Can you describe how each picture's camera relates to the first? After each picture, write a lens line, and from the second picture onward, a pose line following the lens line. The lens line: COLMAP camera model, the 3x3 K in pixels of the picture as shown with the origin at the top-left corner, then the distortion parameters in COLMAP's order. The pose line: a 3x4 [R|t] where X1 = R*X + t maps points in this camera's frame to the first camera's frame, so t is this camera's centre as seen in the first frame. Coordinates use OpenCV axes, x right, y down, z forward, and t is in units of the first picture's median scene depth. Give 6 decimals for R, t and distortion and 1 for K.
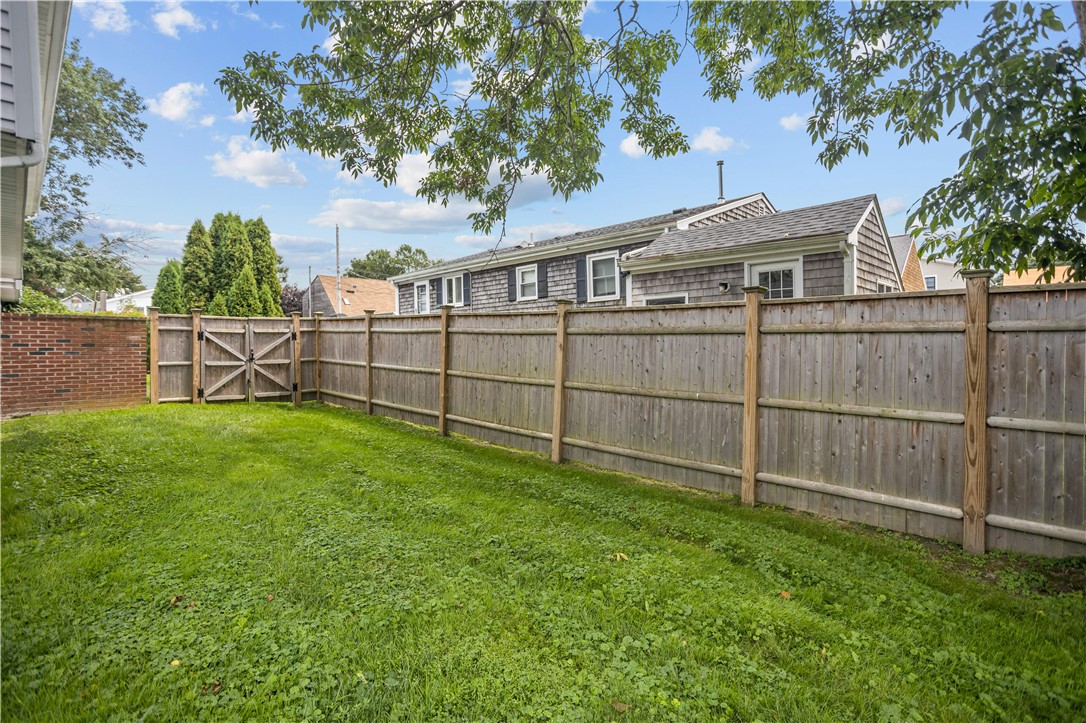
lens RADIAL K [[507.4, 0, 559.2], [0, 507.4, 347.5], [0, 0, 1]] dist [0.011794, 0.000516]
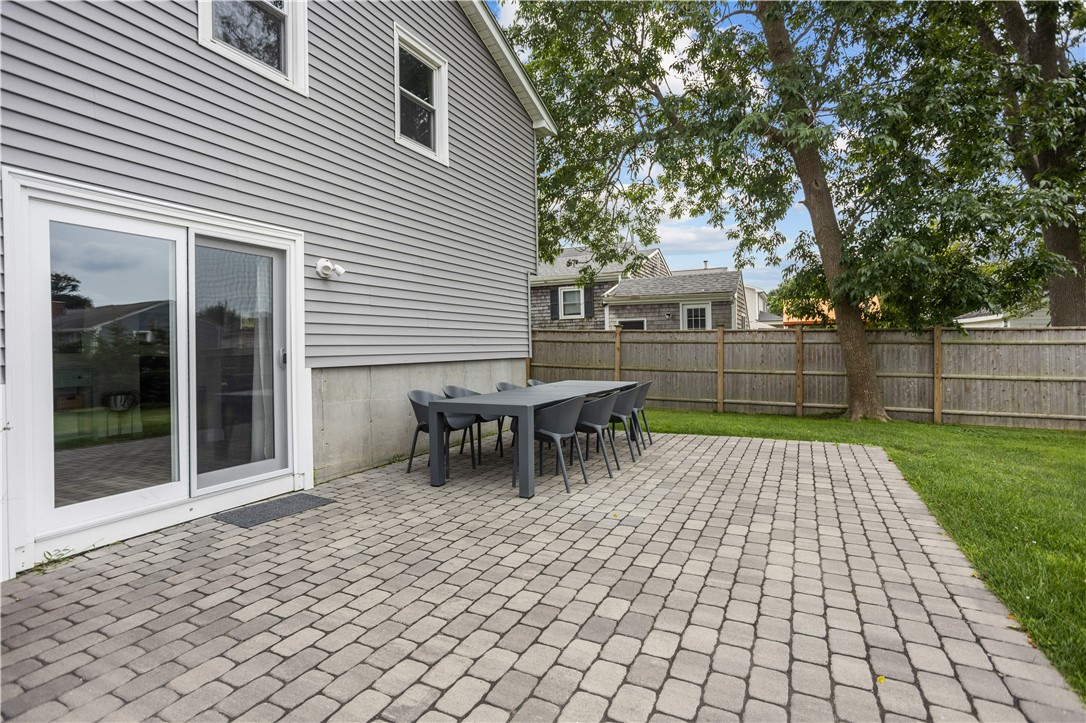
lens RADIAL K [[507.4, 0, 559.2], [0, 507.4, 347.5], [0, 0, 1]] dist [0.011794, 0.000516]
pose [[0.950584, 0.002347, 0.310459, -0.606143], [0.000873, 0.999947, -0.010232, 0.009313], [-0.310467, 0.009997, 0.950532, -0.586009]]
